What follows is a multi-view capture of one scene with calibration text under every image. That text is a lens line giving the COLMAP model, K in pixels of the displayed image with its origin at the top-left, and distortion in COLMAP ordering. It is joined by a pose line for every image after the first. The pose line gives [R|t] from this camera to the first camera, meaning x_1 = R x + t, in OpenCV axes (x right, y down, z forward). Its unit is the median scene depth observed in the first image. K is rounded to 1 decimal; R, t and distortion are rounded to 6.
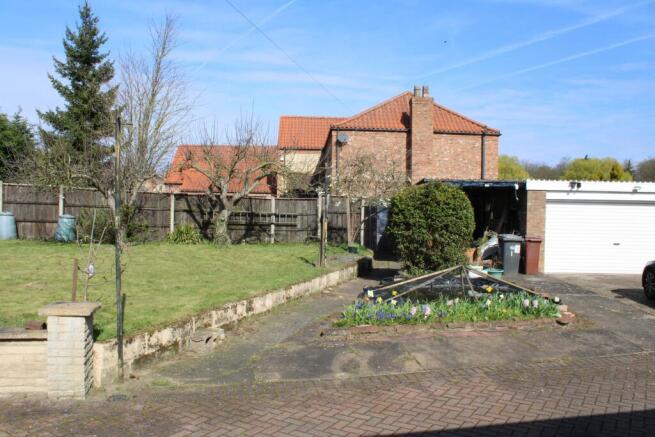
lens RADIAL K [[554.4, 0, 327.5], [0, 554.4, 218.5], [0, 0, 1]] dist [-0.200976, 0.204382]
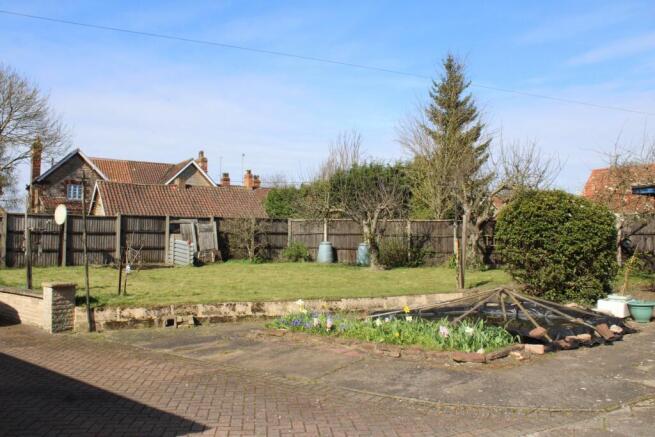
lens RADIAL K [[554.4, 0, 327.5], [0, 554.4, 218.5], [0, 0, 1]] dist [-0.200976, 0.204382]
pose [[0.618257, -0.056382, -0.783951, 0.448328], [0.006644, 0.997763, -0.066520, 0.020803], [0.785948, 0.035917, 0.617249, 0.171618]]
